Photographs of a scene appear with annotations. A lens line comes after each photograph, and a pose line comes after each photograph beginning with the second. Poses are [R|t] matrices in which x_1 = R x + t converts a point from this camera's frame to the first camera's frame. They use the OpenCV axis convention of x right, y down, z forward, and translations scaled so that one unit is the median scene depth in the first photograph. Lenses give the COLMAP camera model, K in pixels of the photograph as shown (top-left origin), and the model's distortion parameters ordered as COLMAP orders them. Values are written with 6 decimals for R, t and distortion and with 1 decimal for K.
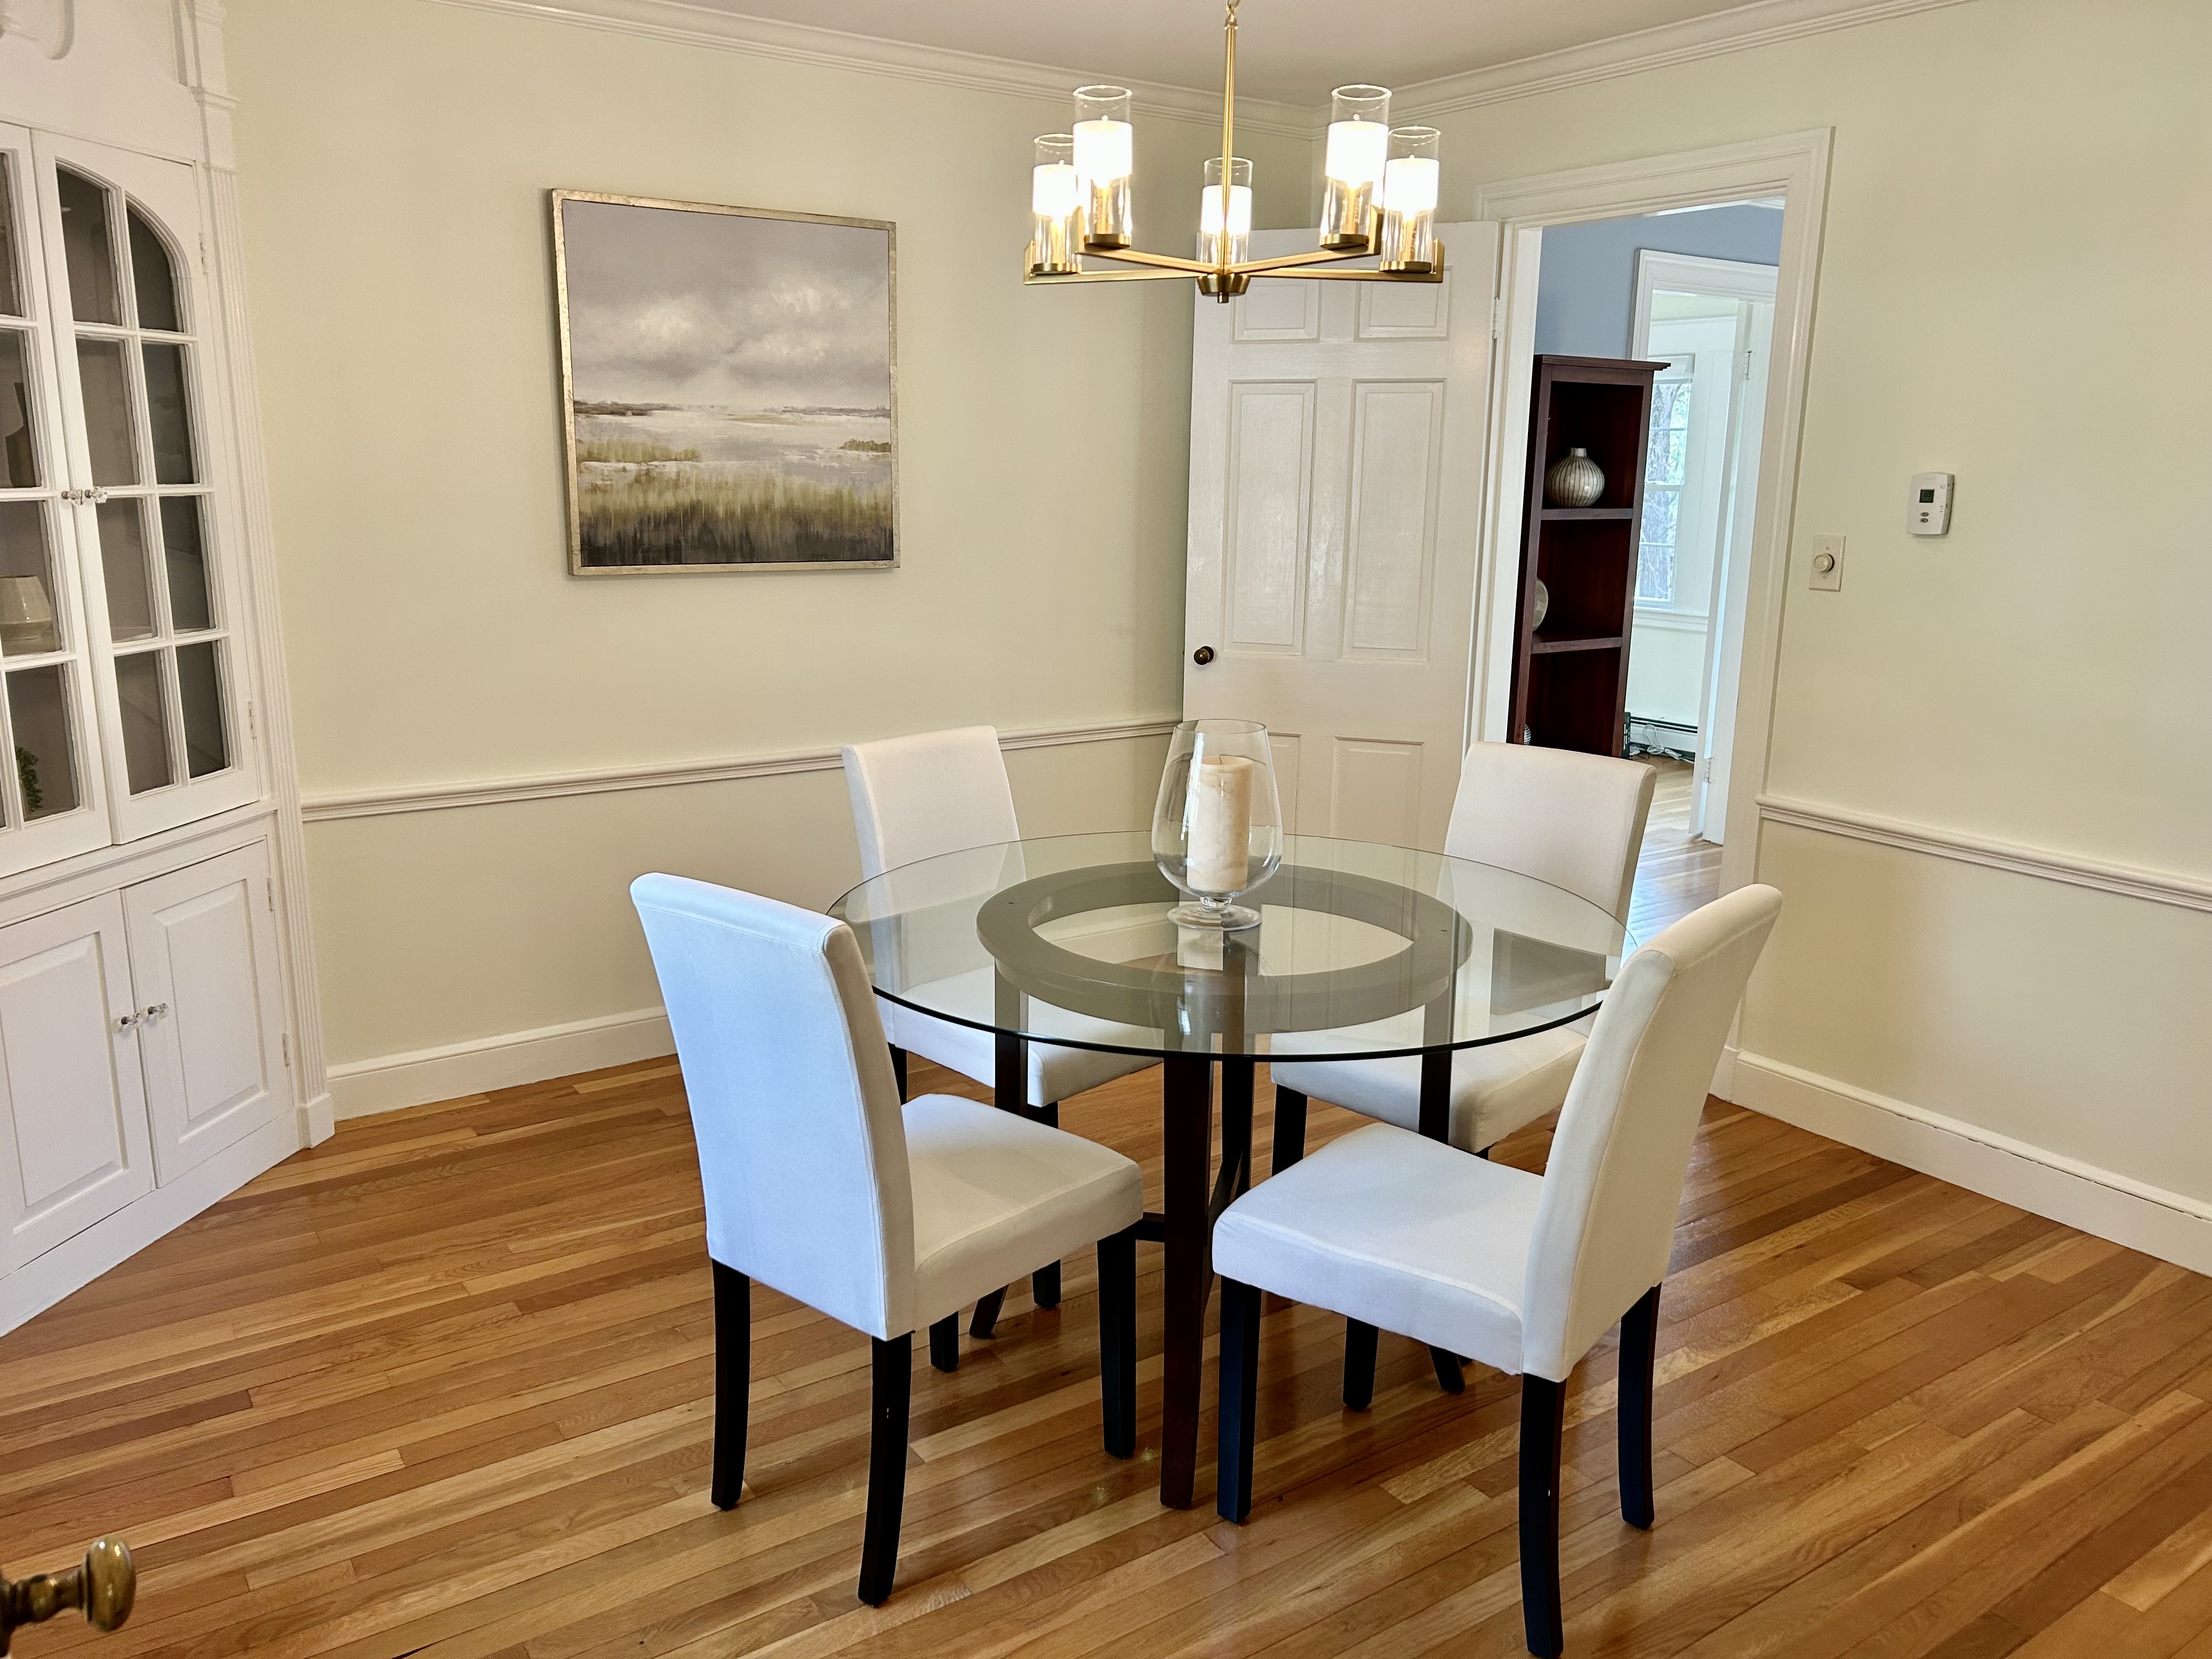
lens RADIAL K [[1653.4, 0, 1100.3], [0, 1653.4, 812.9], [0, 0, 1]] dist [0.059306, -0.078946]
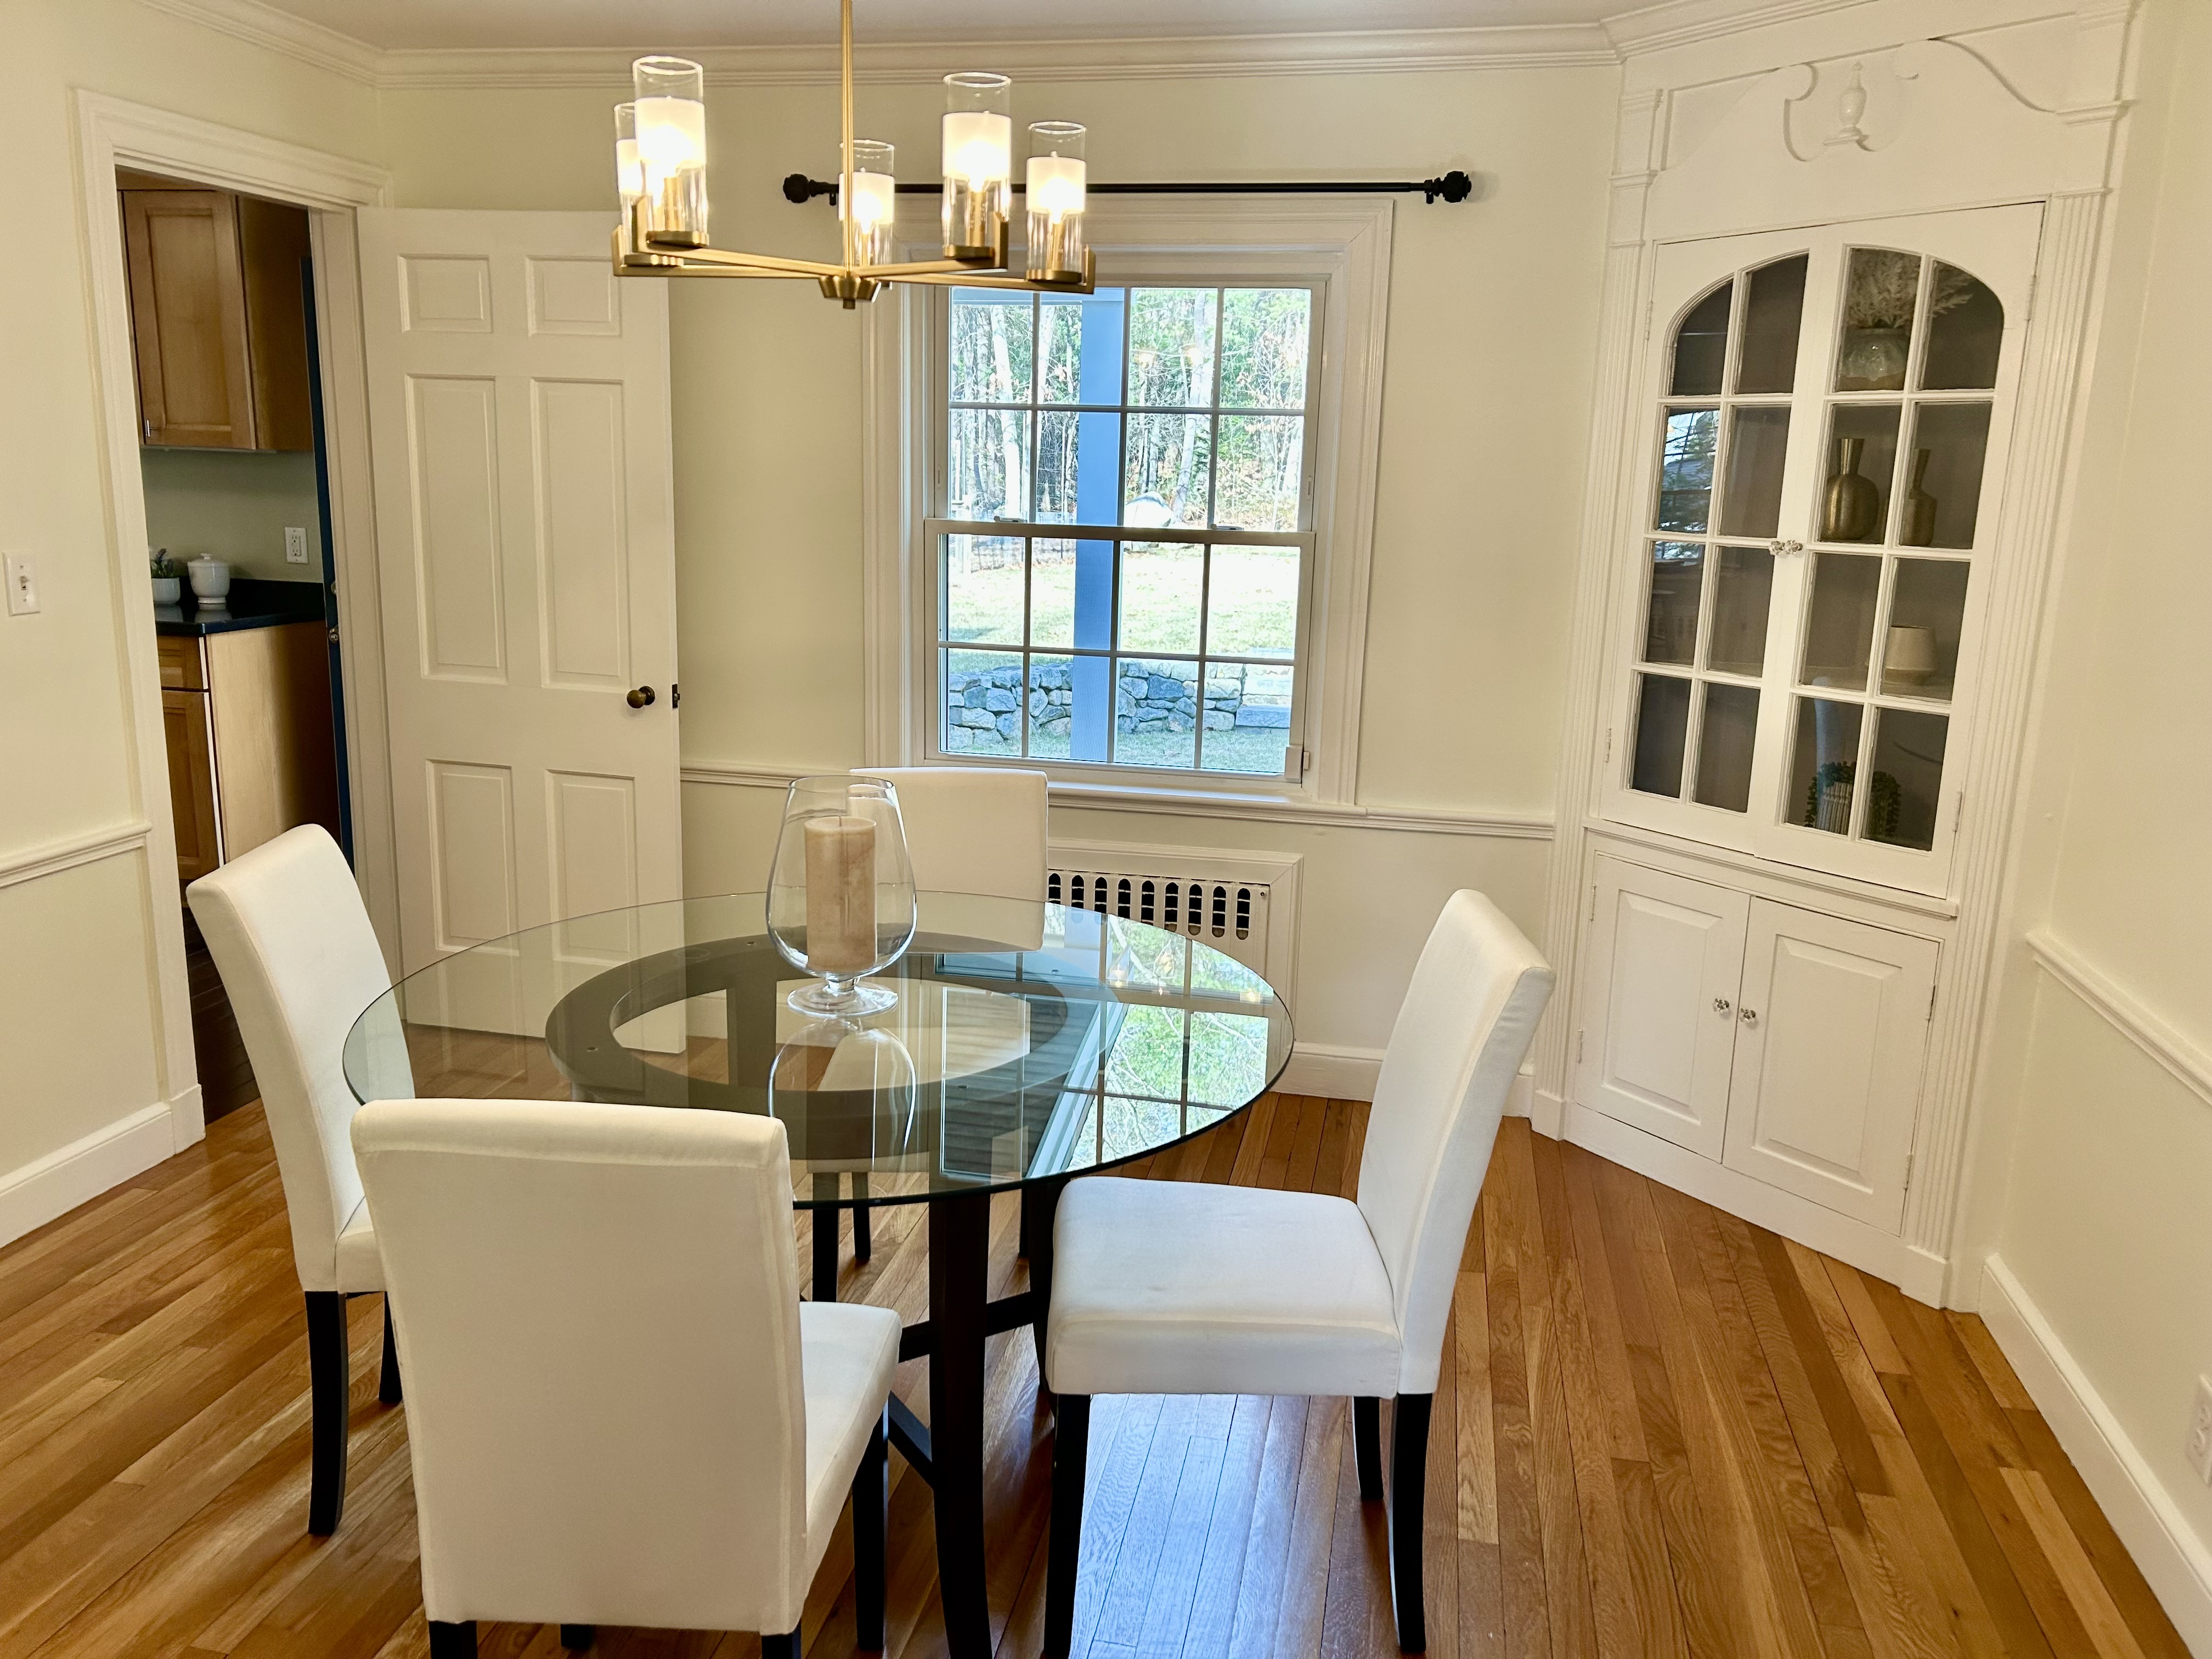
lens RADIAL K [[1672.6, 0, 1113.4], [0, 1672.6, 831.6], [0, 0, 1]] dist [0.068185, -0.079405]
pose [[-0.711159, 0.123500, -0.692099, 0.509348], [-0.185550, 0.916571, 0.354215, -0.323618], [0.678104, 0.380322, -0.628912, 1.437677]]
